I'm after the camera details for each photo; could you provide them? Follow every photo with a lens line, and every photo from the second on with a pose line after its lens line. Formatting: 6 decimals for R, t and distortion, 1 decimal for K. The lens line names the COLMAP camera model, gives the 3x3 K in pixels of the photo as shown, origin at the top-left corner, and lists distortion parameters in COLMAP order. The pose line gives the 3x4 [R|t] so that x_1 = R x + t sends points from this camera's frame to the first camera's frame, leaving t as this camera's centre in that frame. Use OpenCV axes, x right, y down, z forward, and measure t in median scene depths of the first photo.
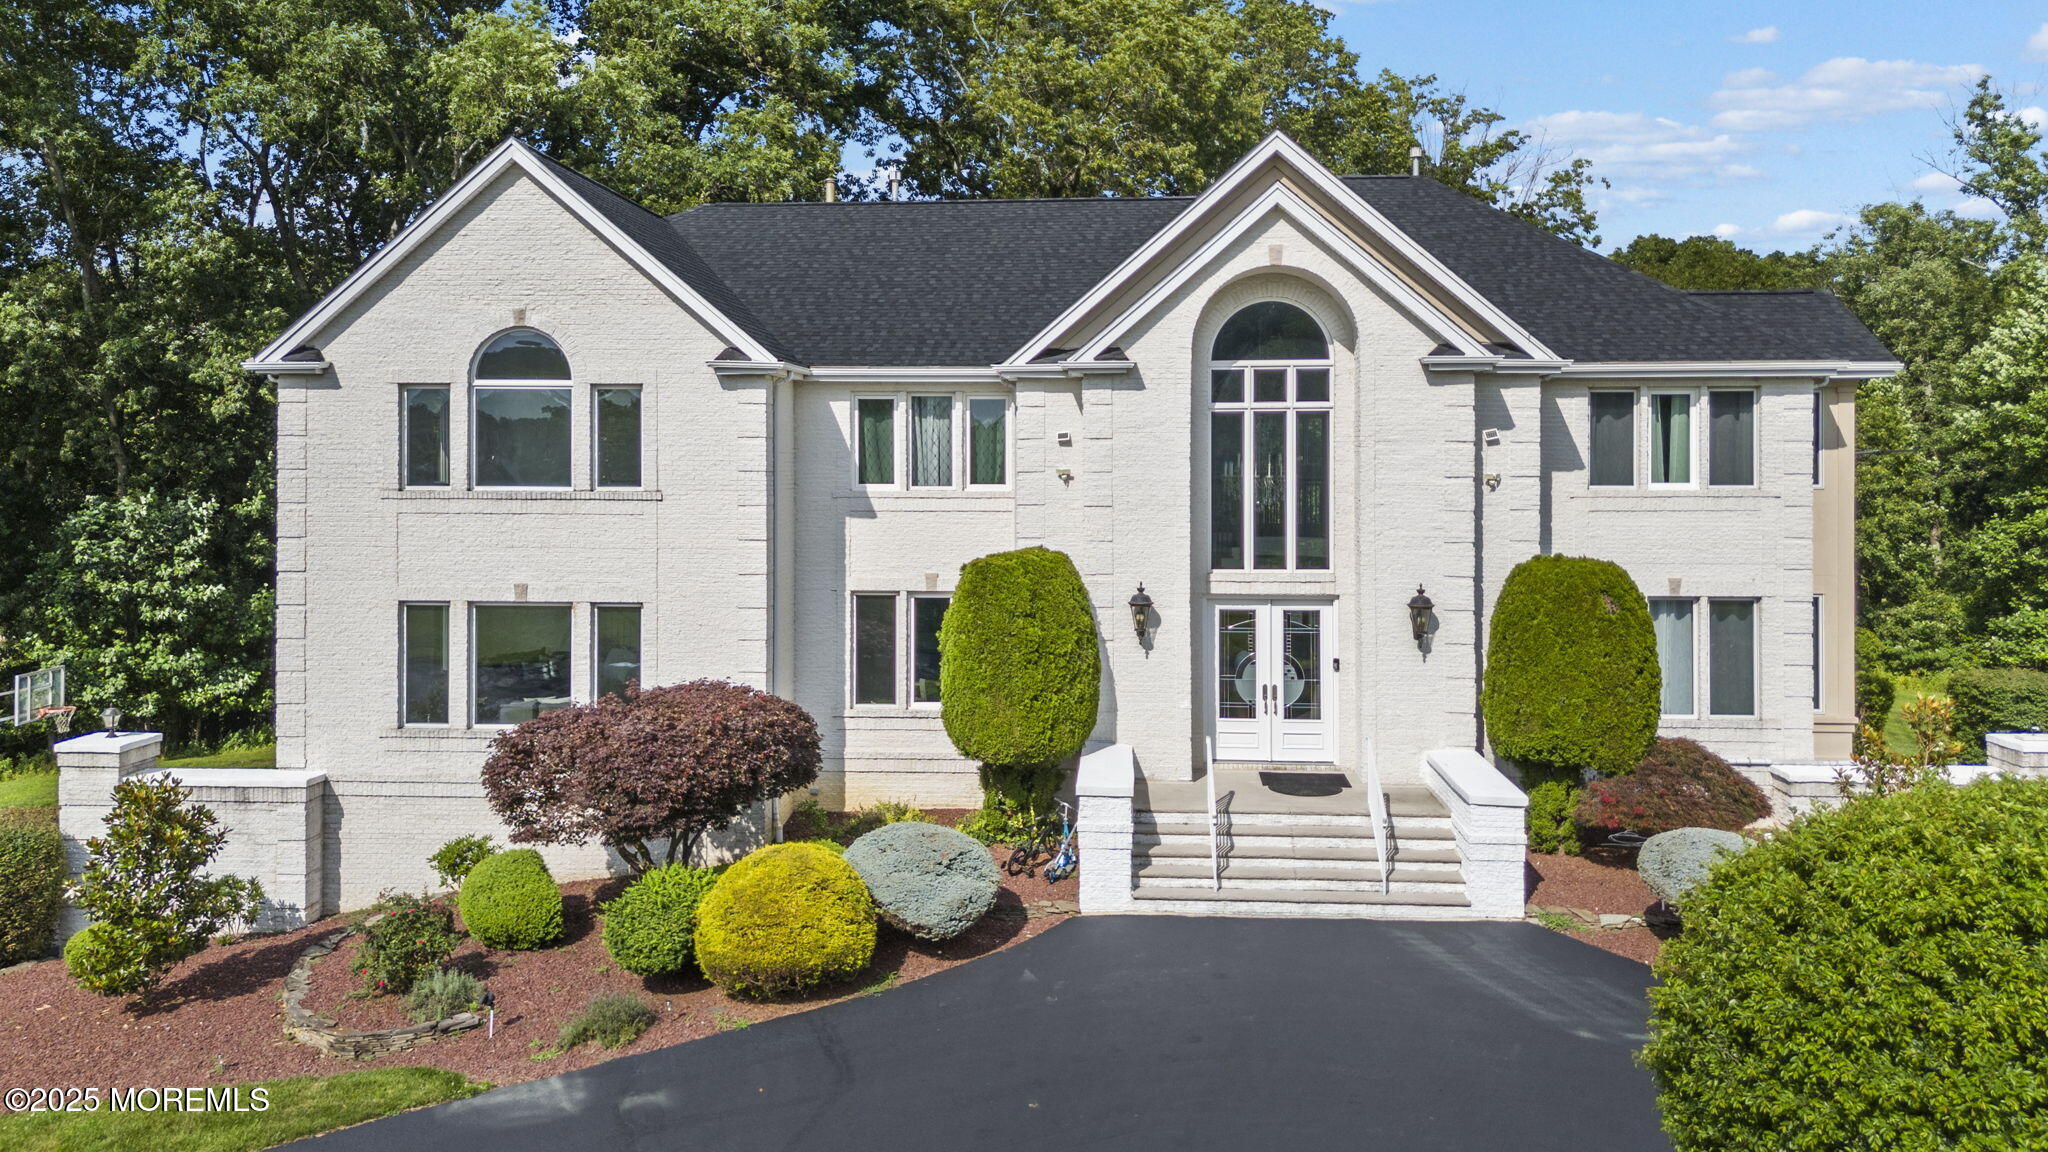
lens RADIAL K [[1349.7, 0, 1024.0], [0, 1349.7, 576.0], [0, 0, 1]] dist [0.029367, -0.000231]
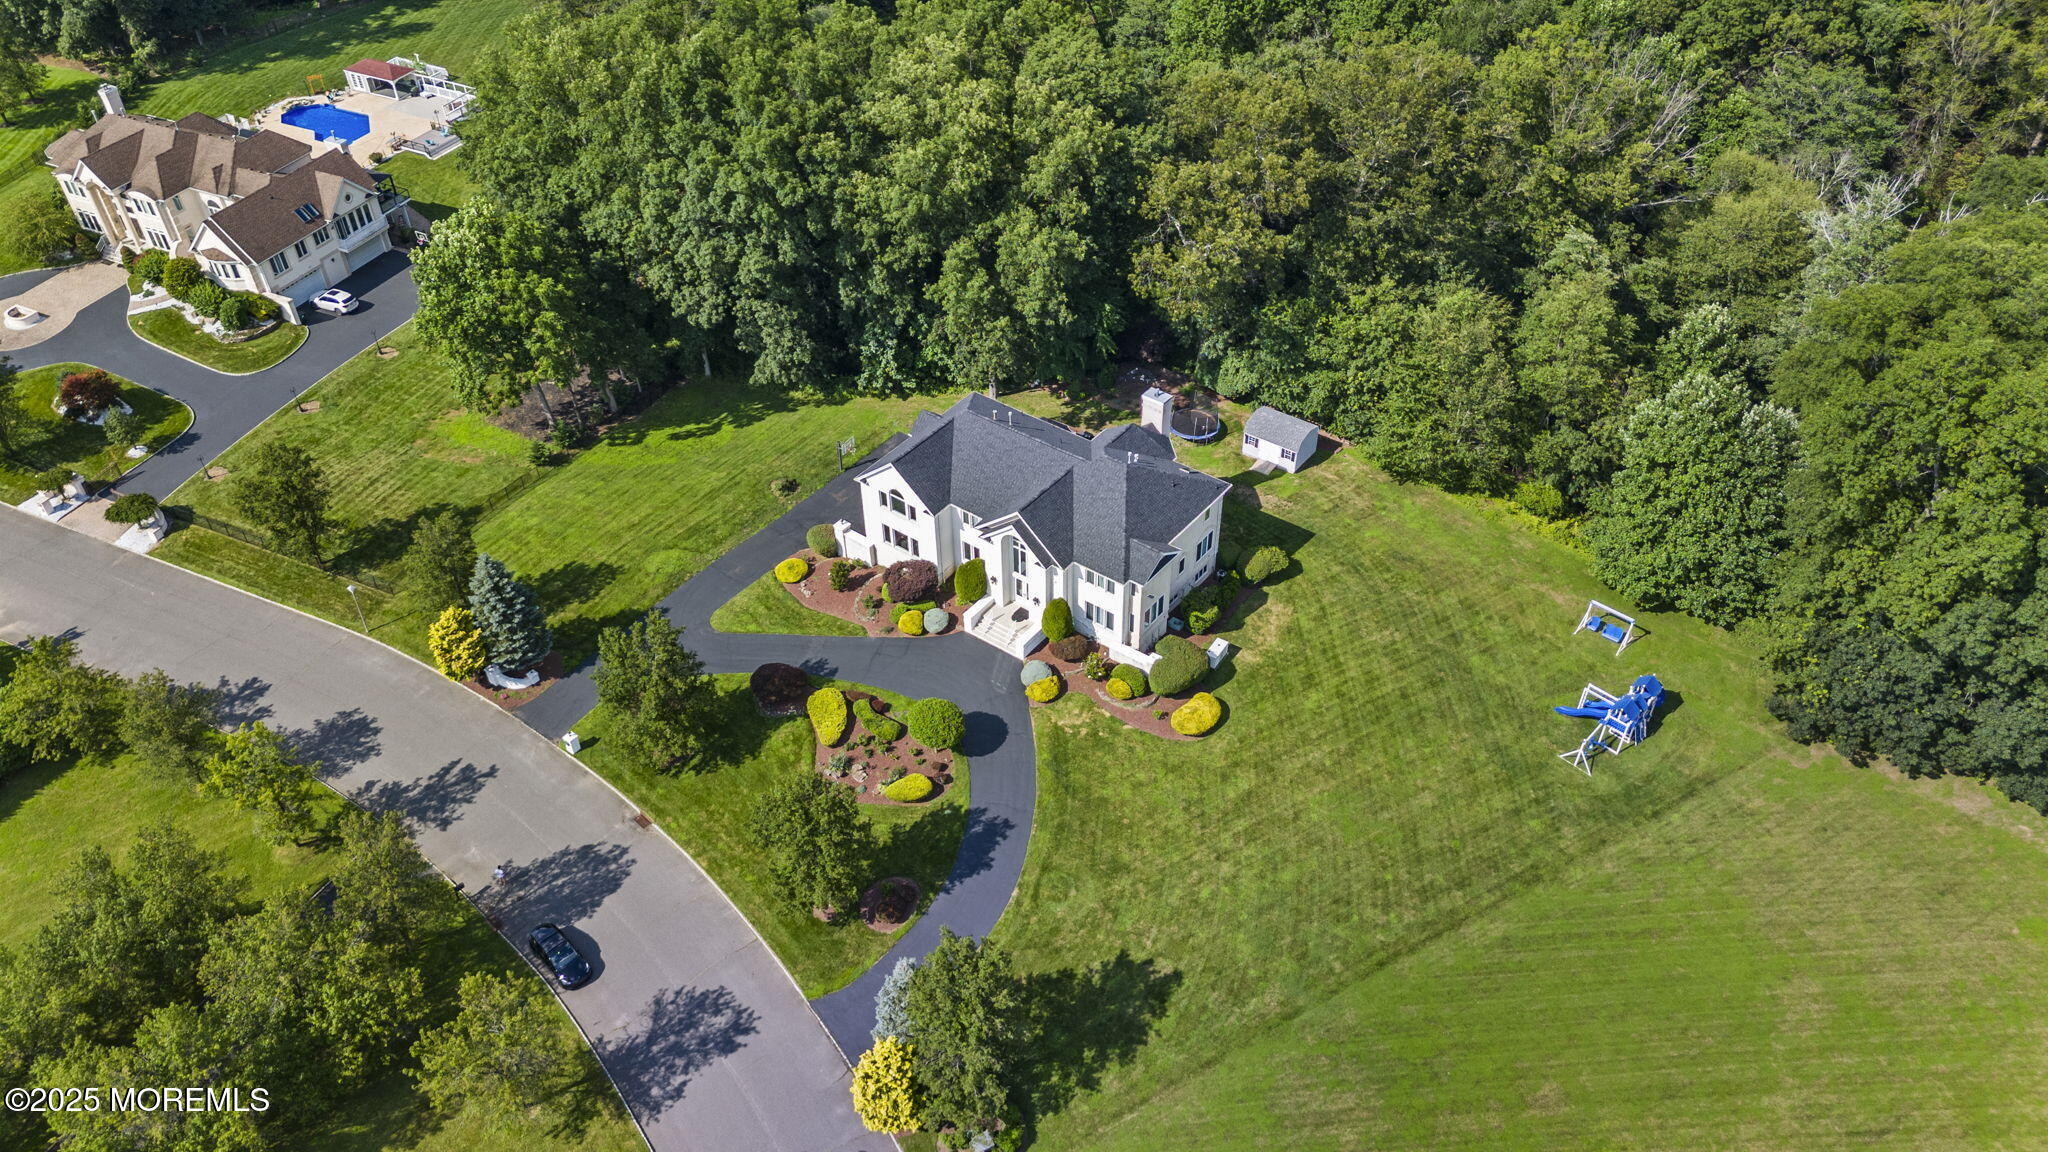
lens RADIAL K [[1518.7, 0, 1034.9], [0, 1518.7, 576.3], [0, 0, 1]] dist [0.088556, -0.062453]
pose [[0.828819, 0.353920, -0.433358, 2.635591], [0.013047, 0.762087, 0.647343, -3.604507], [0.559364, -0.542184, 0.627015, -2.447414]]
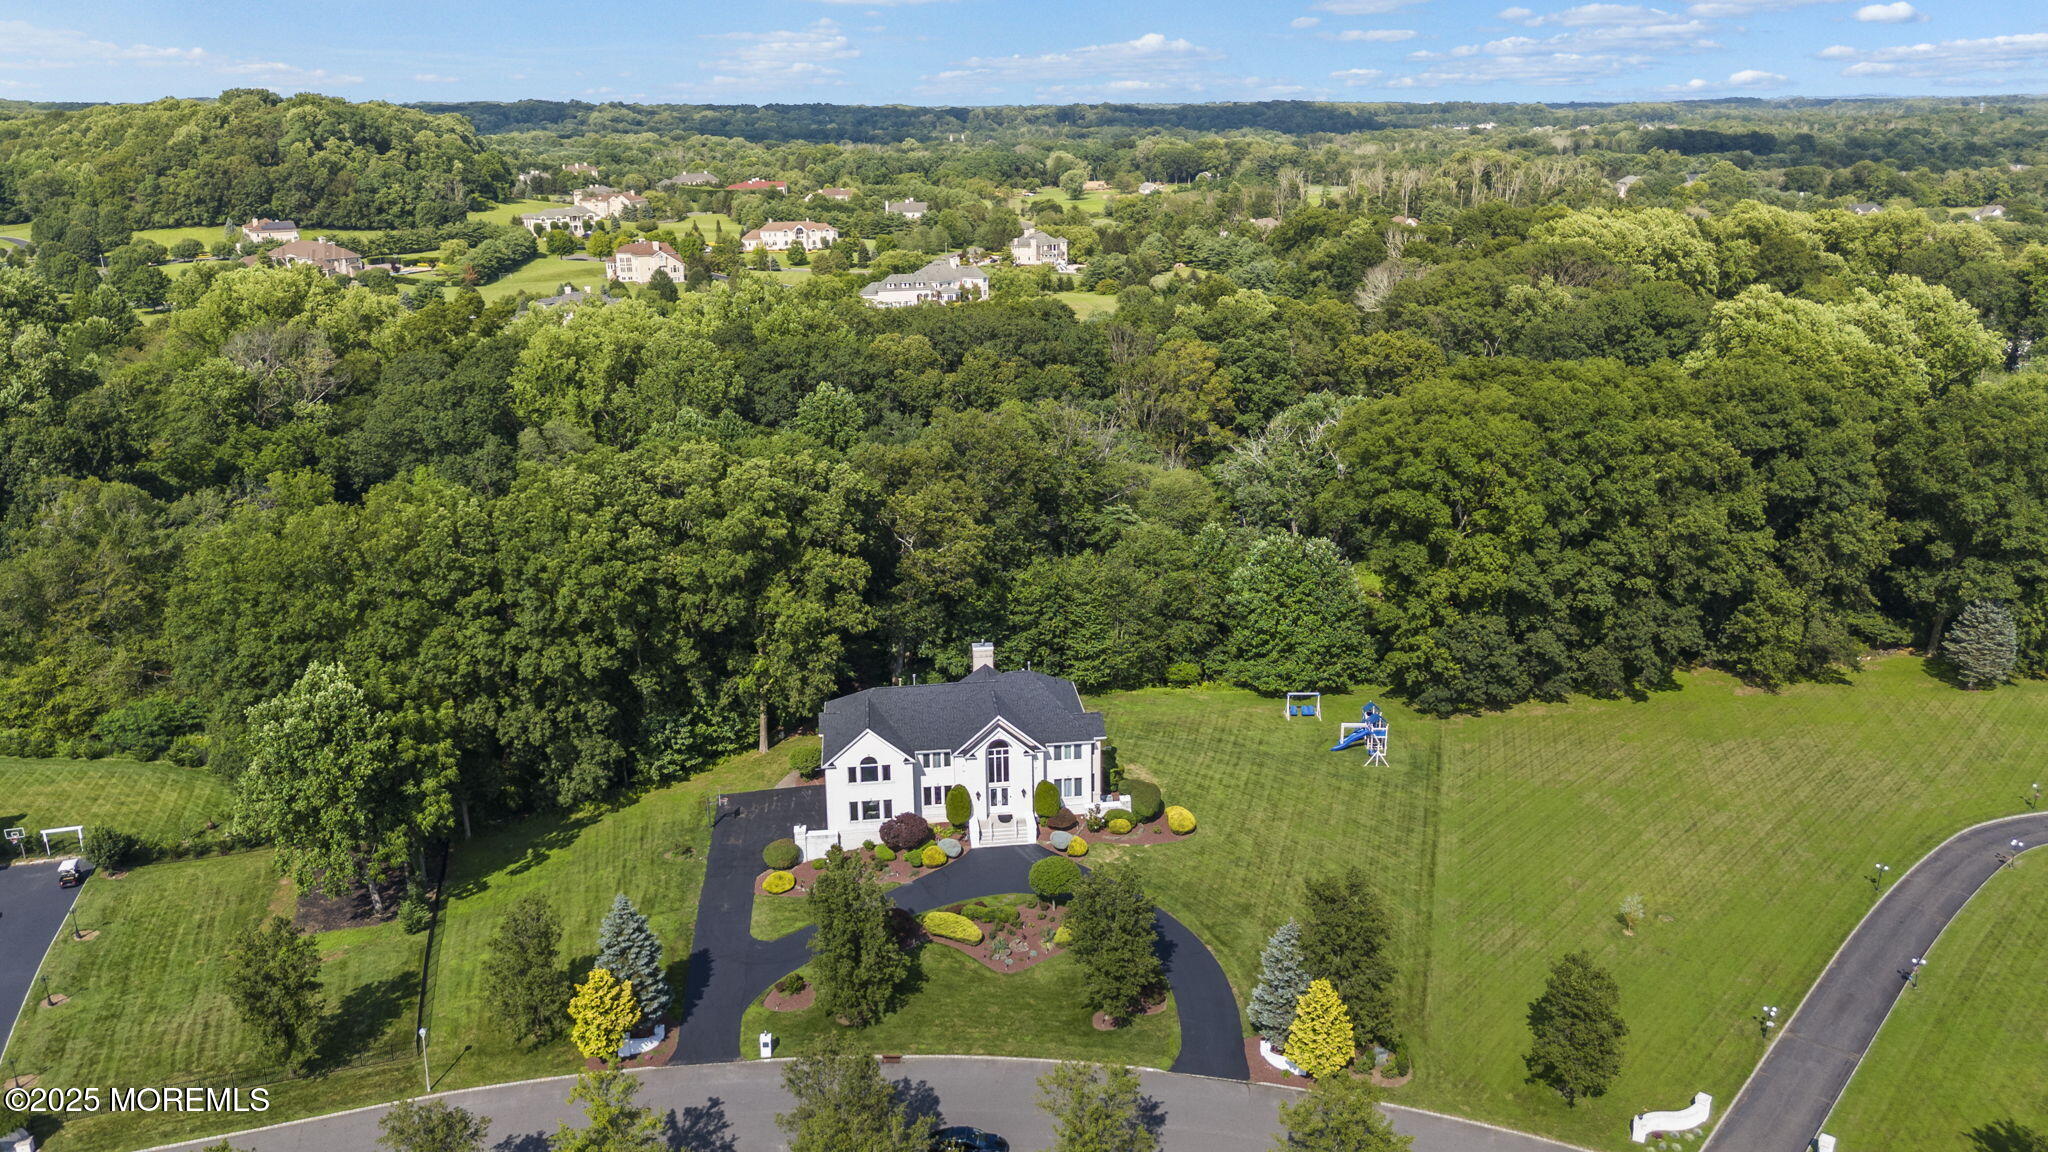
lens RADIAL K [[1522.2, 0, 1035.2], [0, 1522.2, 579.5], [0, 0, 1]] dist [0.110963, -0.176707]
pose [[0.983417, -0.066457, 0.168741, -0.716030], [0.017592, 0.961009, 0.275958, -2.663635], [-0.180501, -0.268413, 0.946242, -5.019282]]
